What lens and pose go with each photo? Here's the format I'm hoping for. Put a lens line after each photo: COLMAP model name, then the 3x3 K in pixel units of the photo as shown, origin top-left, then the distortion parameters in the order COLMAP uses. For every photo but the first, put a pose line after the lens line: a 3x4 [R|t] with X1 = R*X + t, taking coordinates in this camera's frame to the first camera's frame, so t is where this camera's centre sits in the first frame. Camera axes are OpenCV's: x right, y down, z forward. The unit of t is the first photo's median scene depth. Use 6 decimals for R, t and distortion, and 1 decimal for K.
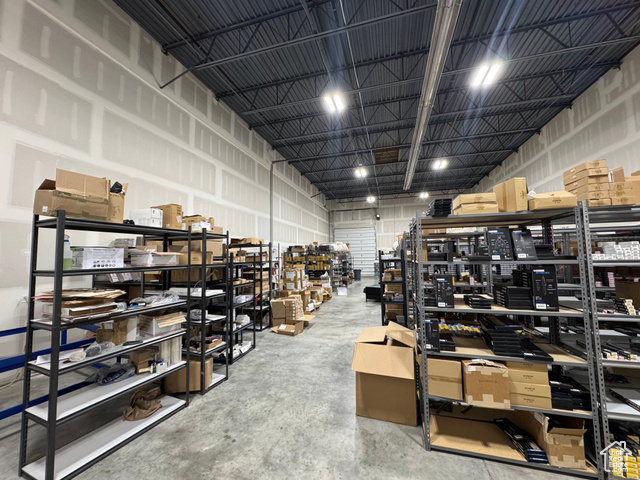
lens RADIAL K [[254.6, 0, 319.5], [0, 254.6, 238.2], [0, 0, 1]] dist [-0.000958, -0.000353]
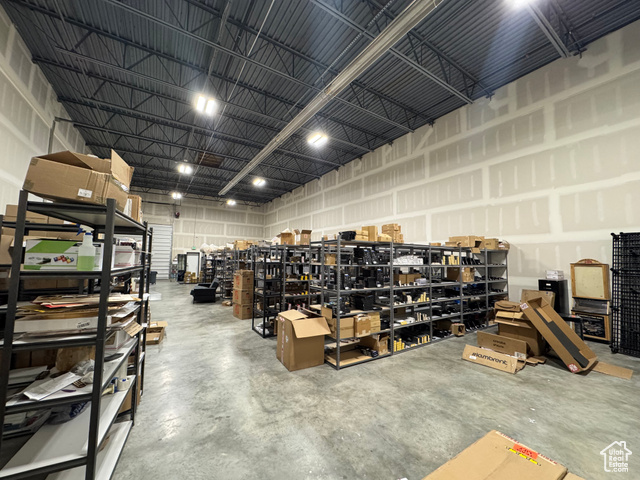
lens RADIAL K [[254.6, 0, 319.5], [0, 254.6, 238.2], [0, 0, 1]] dist [-0.000958, -0.000353]
pose [[0.663063, 0.087285, 0.743457, -0.848479], [-0.081981, 0.995672, -0.043780, -0.001964], [-0.744061, -0.031920, 0.667349, -0.054902]]
